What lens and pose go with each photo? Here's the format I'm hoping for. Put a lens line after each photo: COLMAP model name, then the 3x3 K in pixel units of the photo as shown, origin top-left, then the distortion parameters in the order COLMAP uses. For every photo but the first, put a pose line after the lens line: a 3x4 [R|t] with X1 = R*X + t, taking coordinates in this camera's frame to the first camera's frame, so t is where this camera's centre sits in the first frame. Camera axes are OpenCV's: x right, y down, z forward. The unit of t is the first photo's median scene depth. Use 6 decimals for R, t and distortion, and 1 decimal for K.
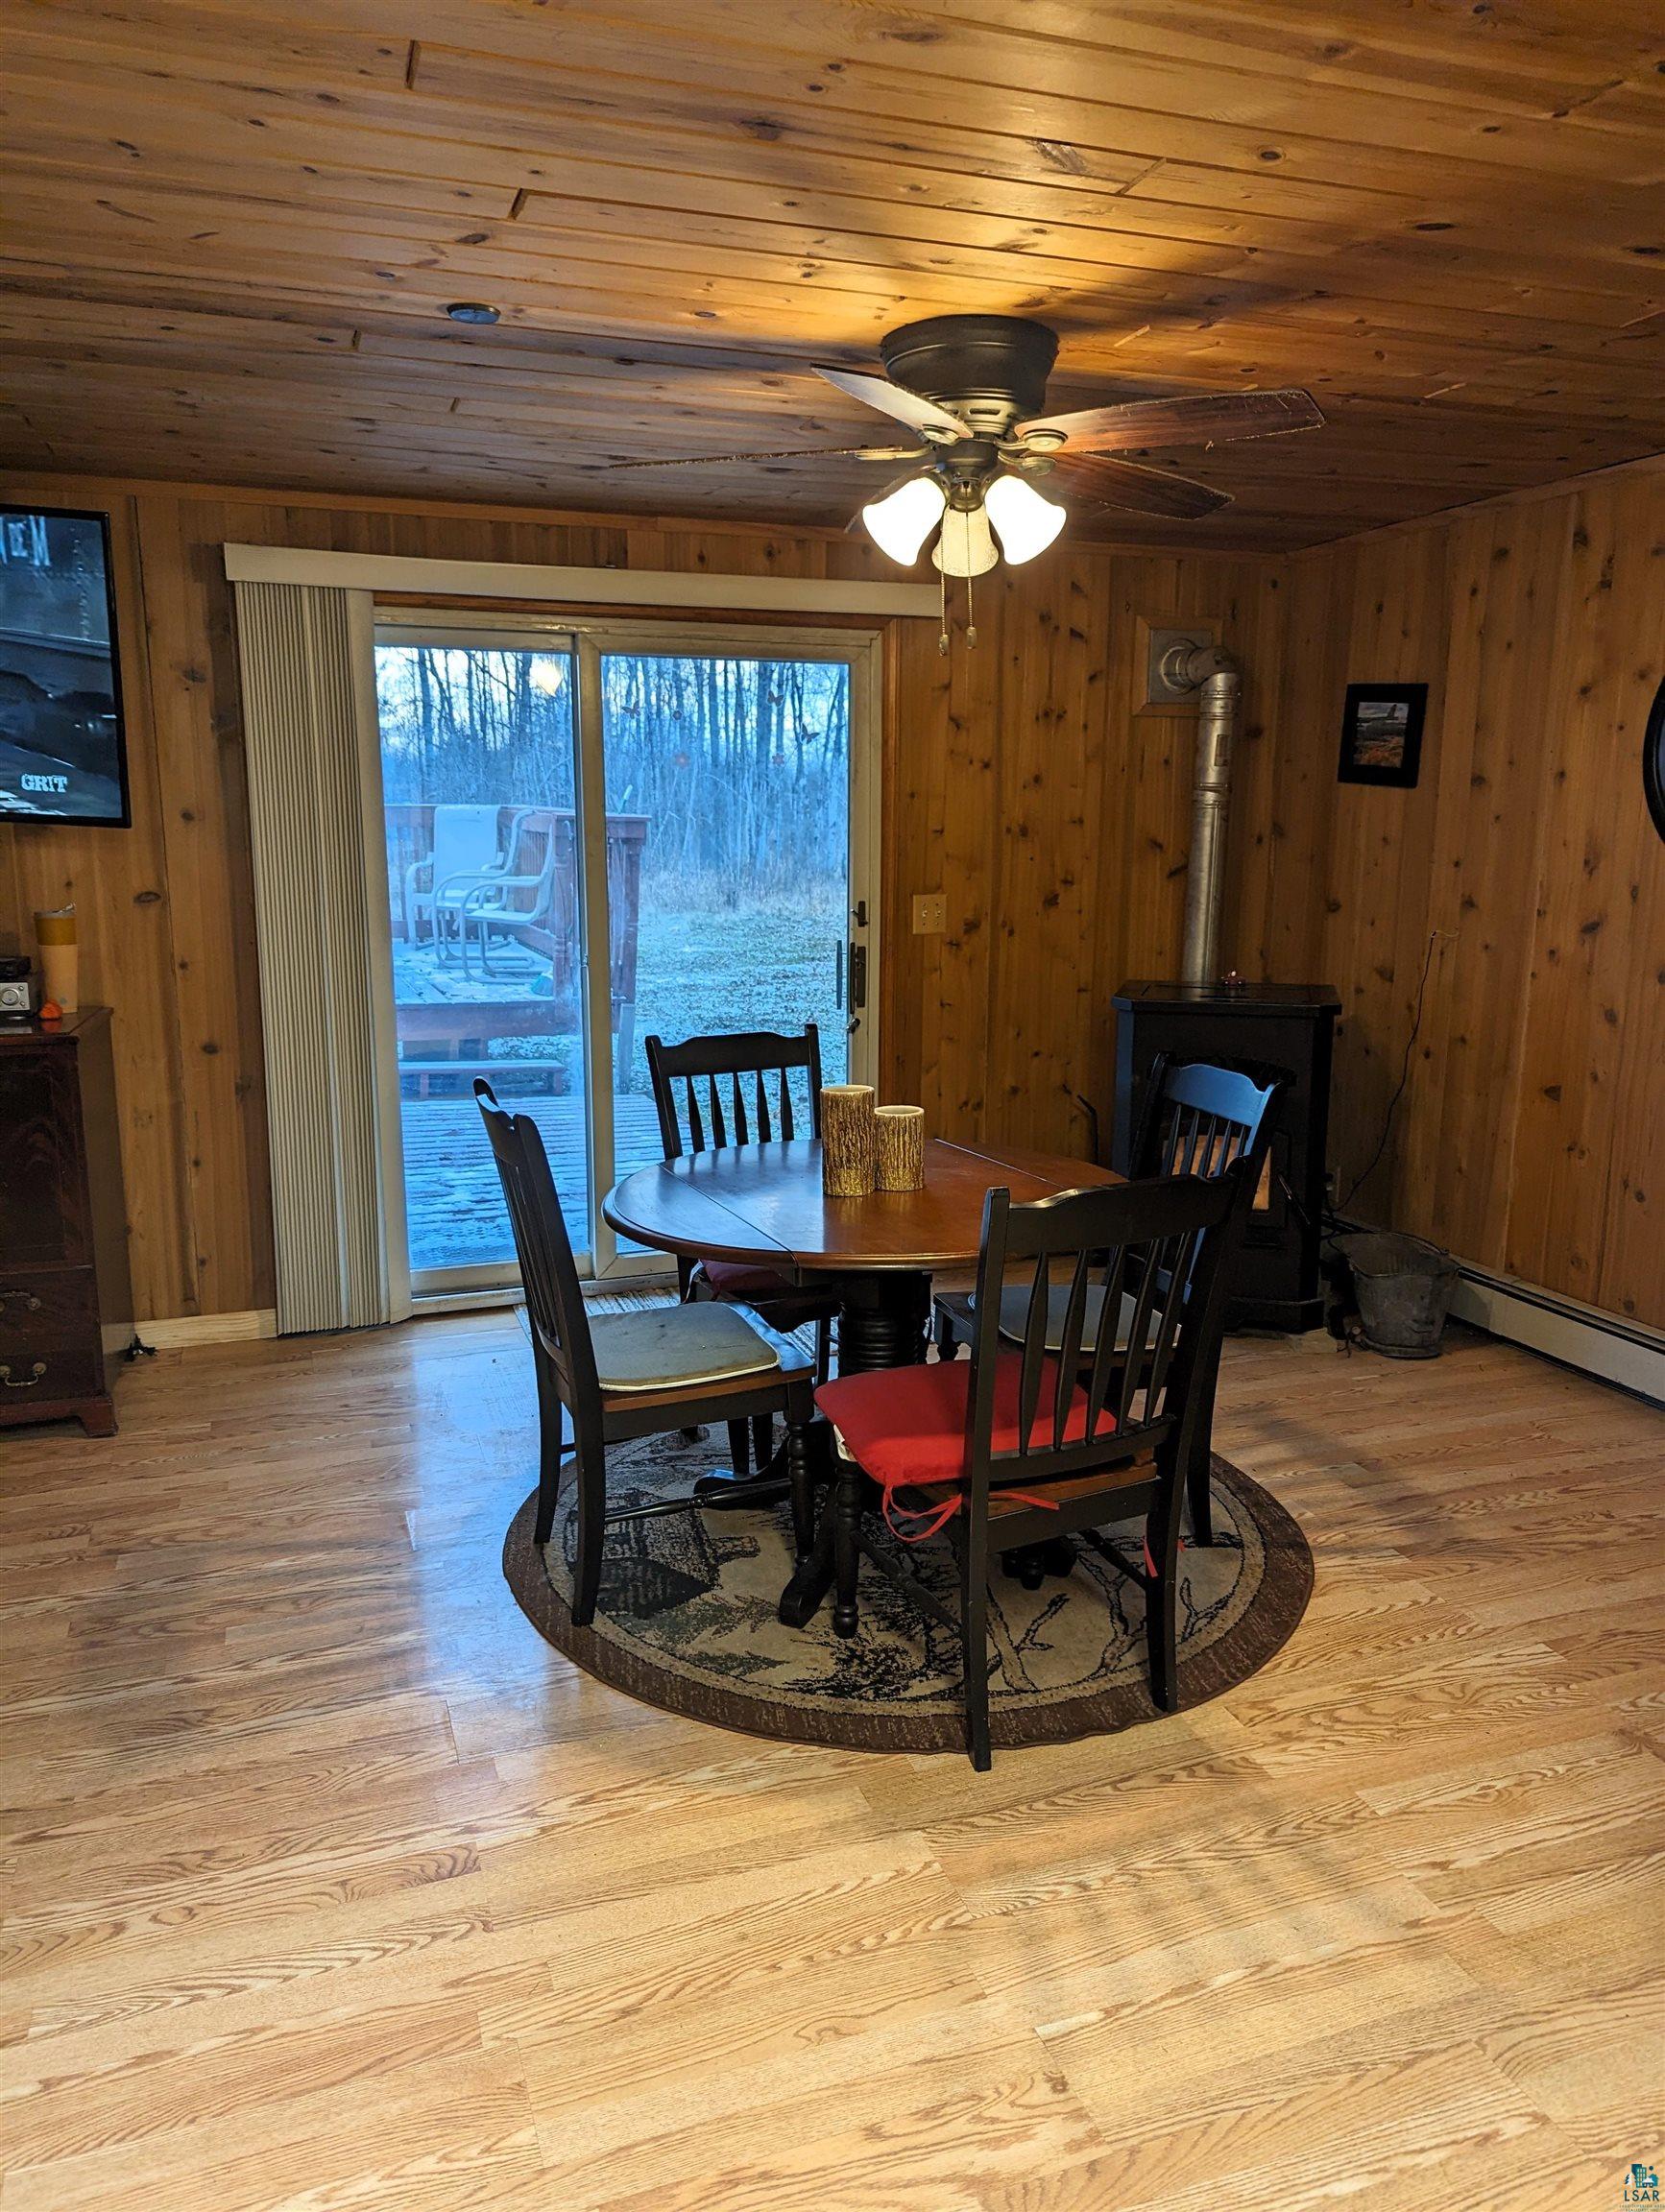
lens RADIAL K [[1552.1, 0, 834.8], [0, 1552.1, 1100.3], [0, 0, 1]] dist [0.059993, -0.046500]
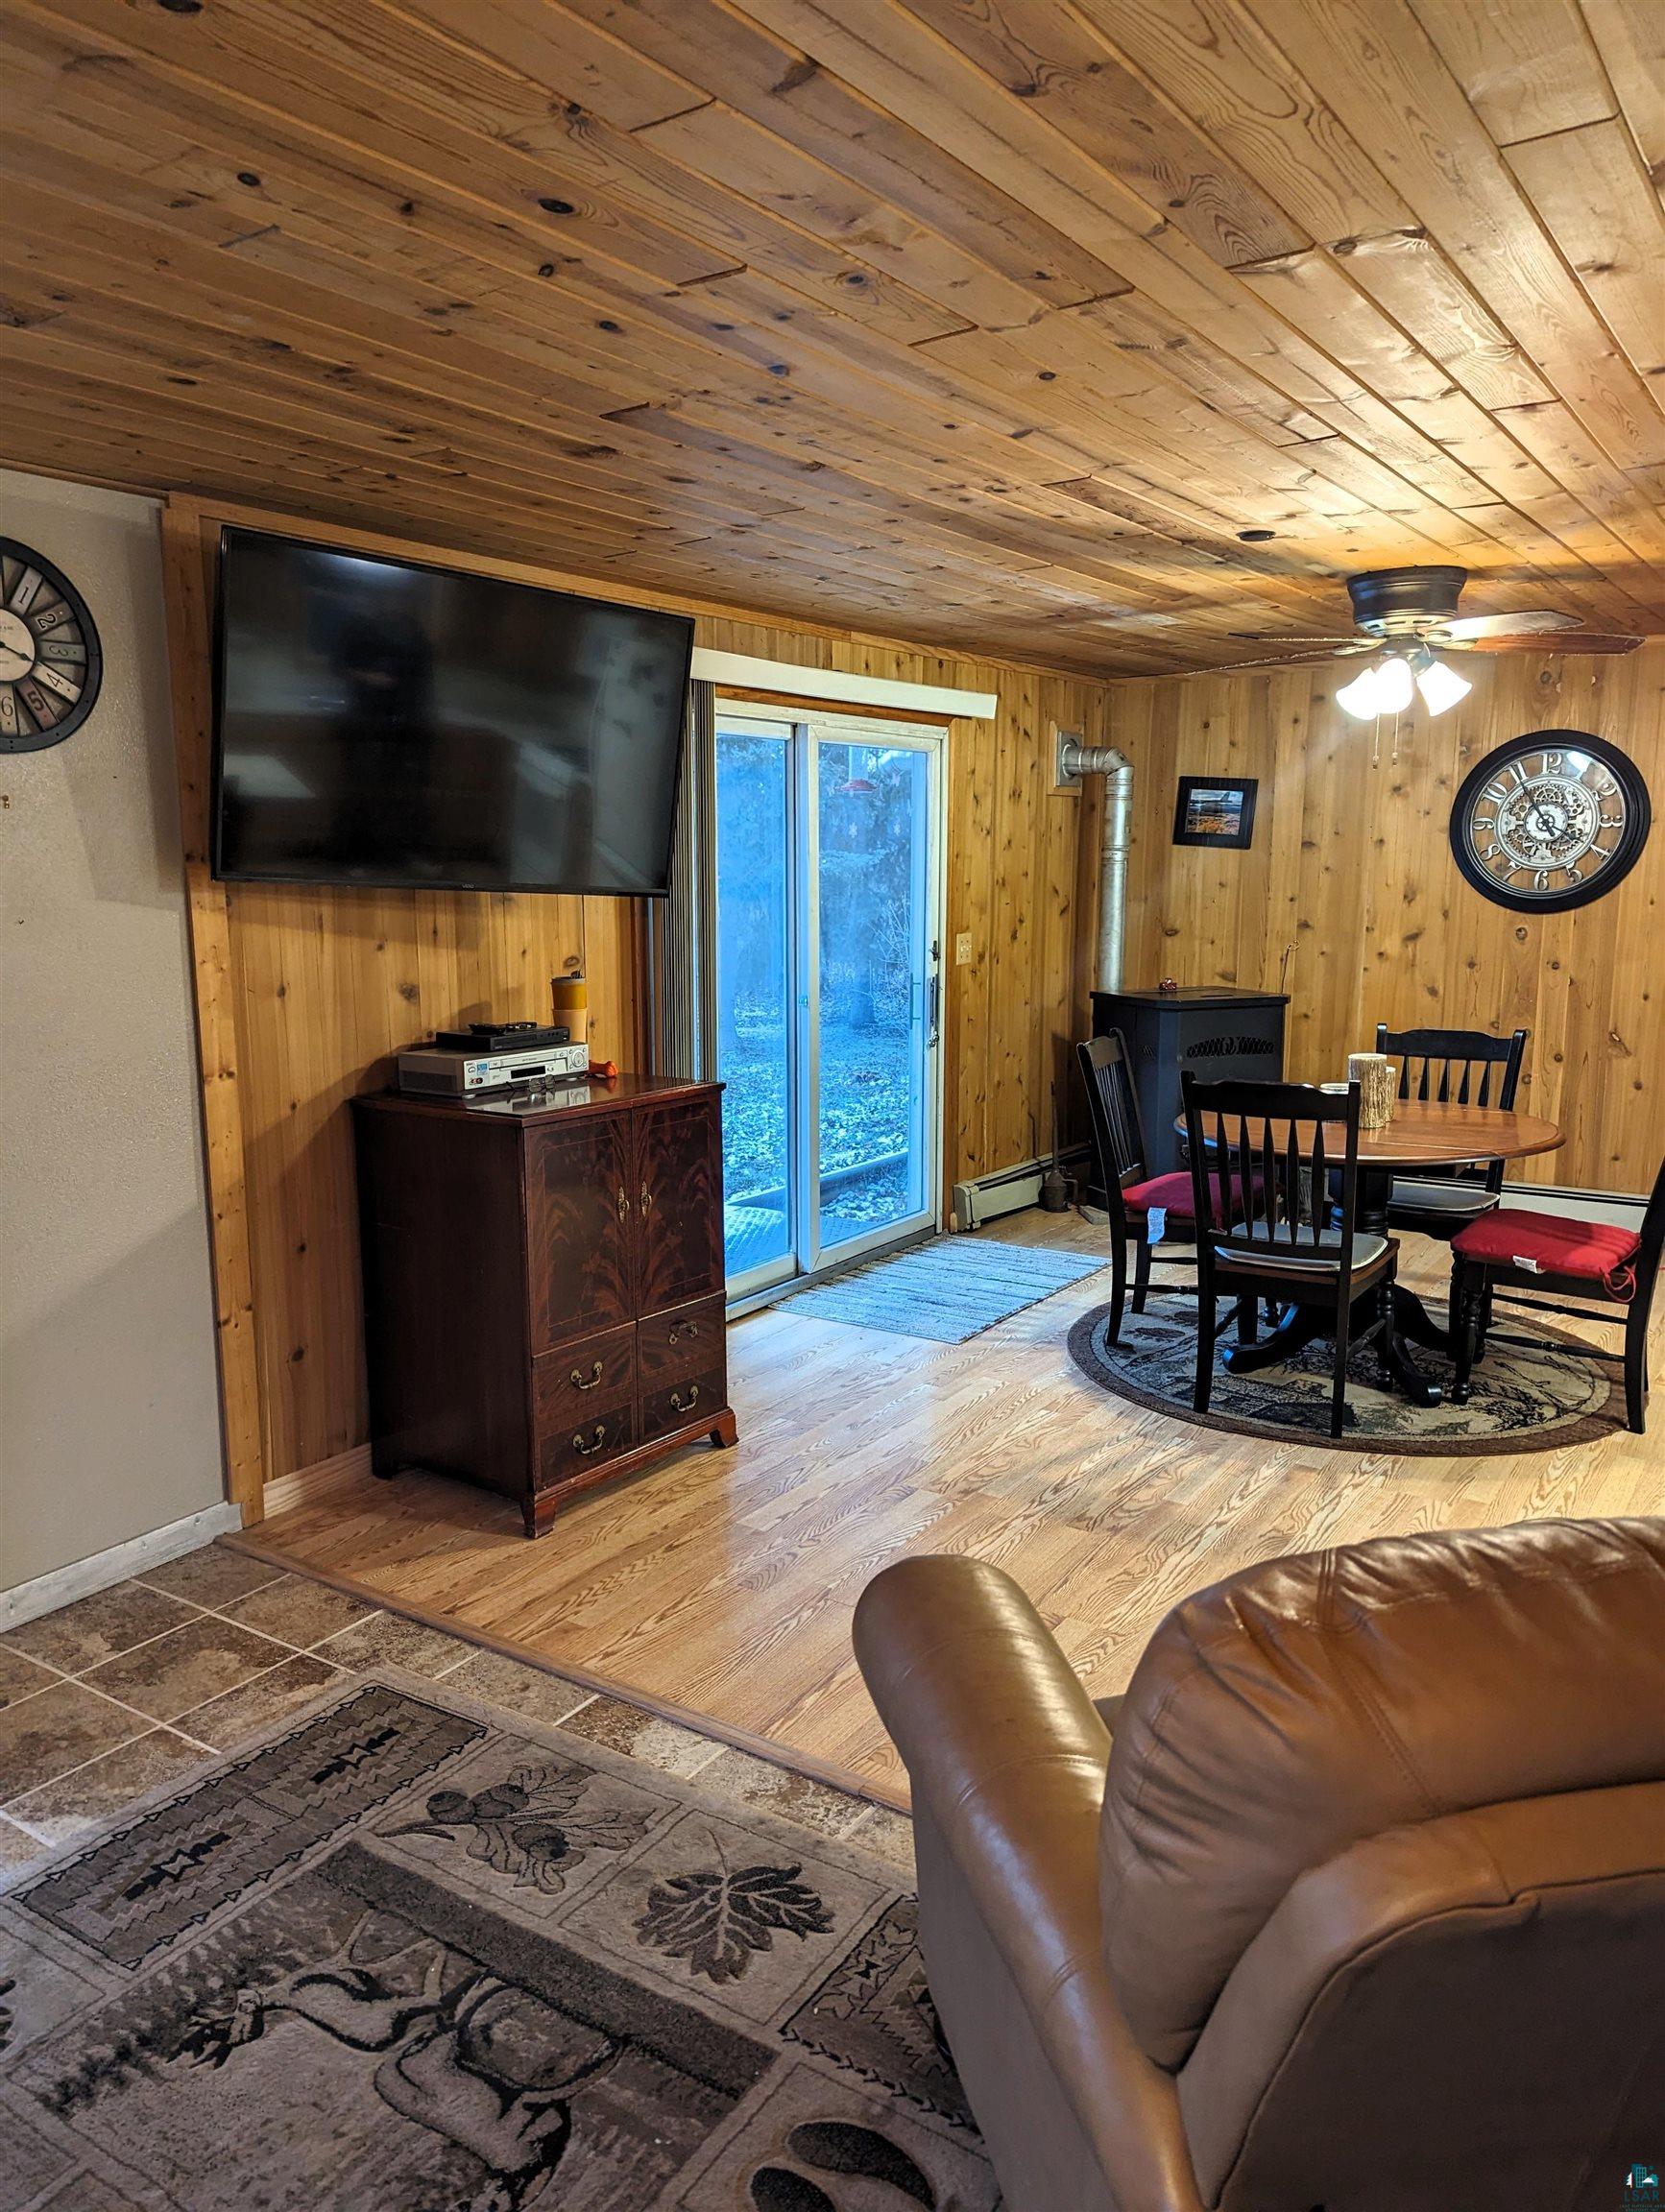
lens RADIAL K [[1552.1, 0, 801.7], [0, 1552.1, 1091.9], [0, 0, 1]] dist [0.059993, -0.046500]
pose [[0.817863, -0.094361, 0.567624, -1.062542], [0.112255, 0.993674, 0.003444, -0.032212], [-0.564358, 0.060902, 0.823281, 0.057374]]
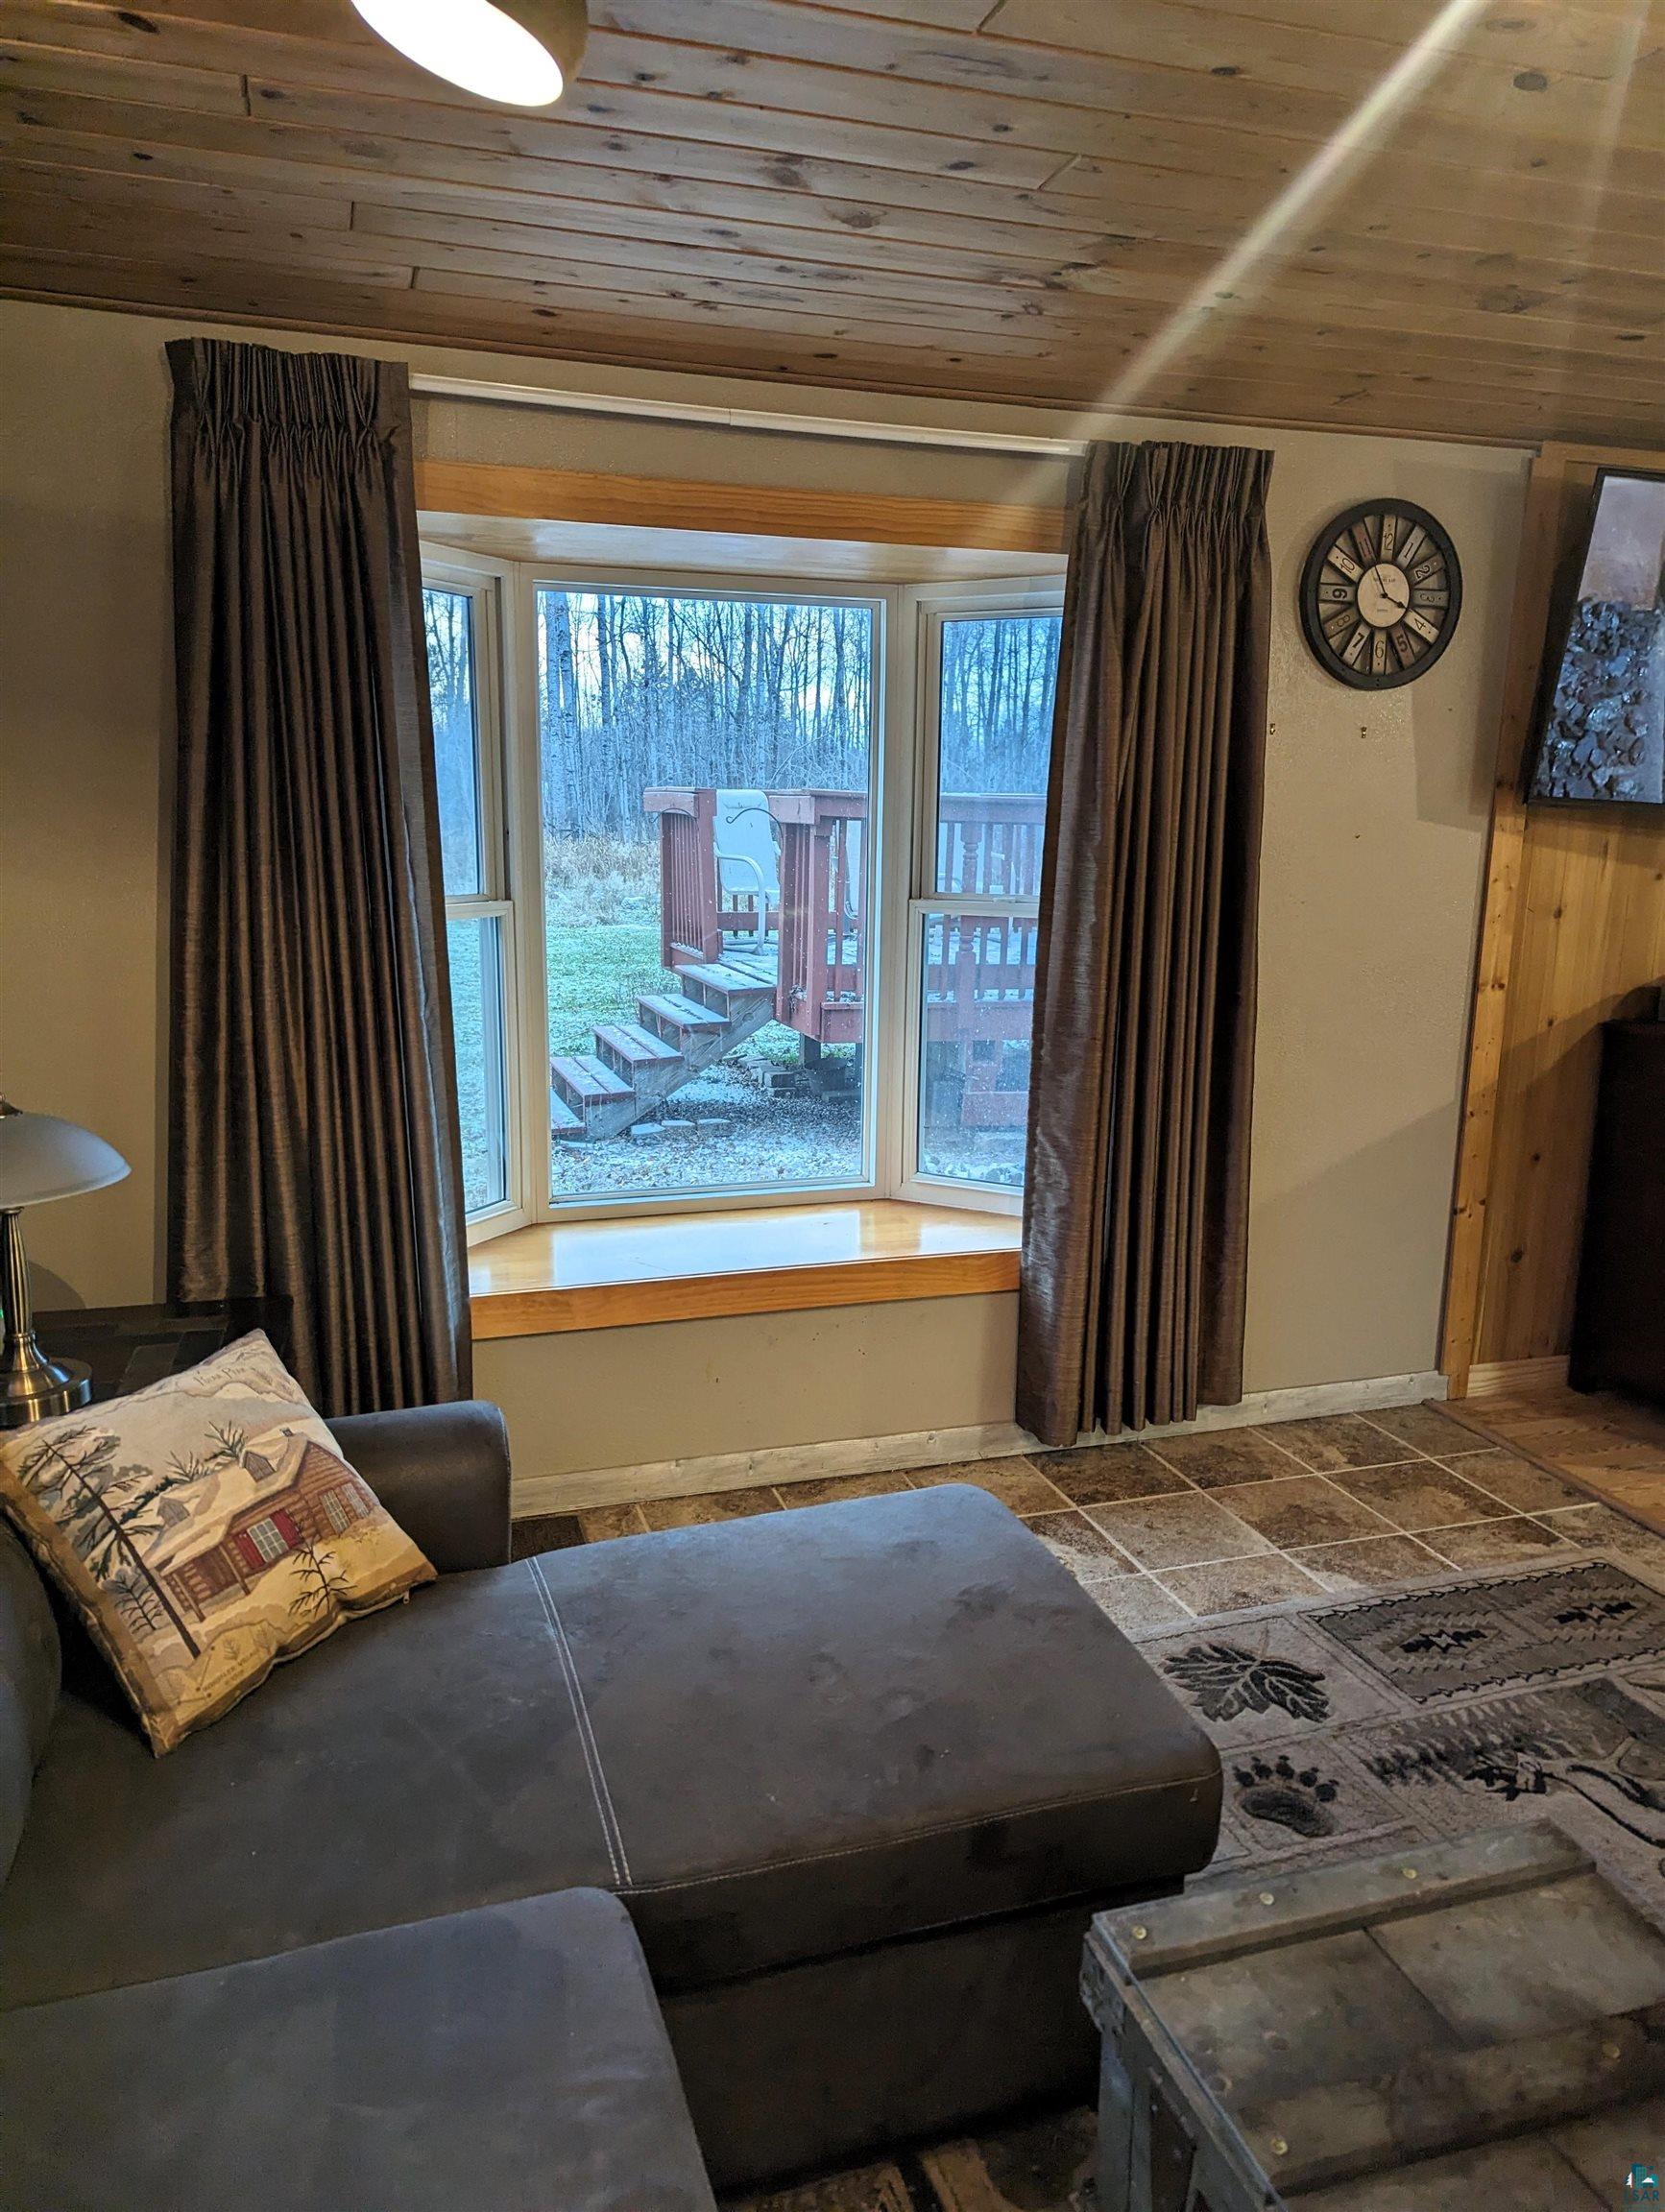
lens RADIAL K [[1552.1, 0, 823.4], [0, 1552.1, 1098.2], [0, 0, 1]] dist [0.059993, -0.046500]
pose [[0.999245, 0.022802, -0.031448, -1.221193], [-0.022430, 0.999675, 0.012114, -0.006569], [0.031714, -0.011399, 0.999432, -0.012314]]
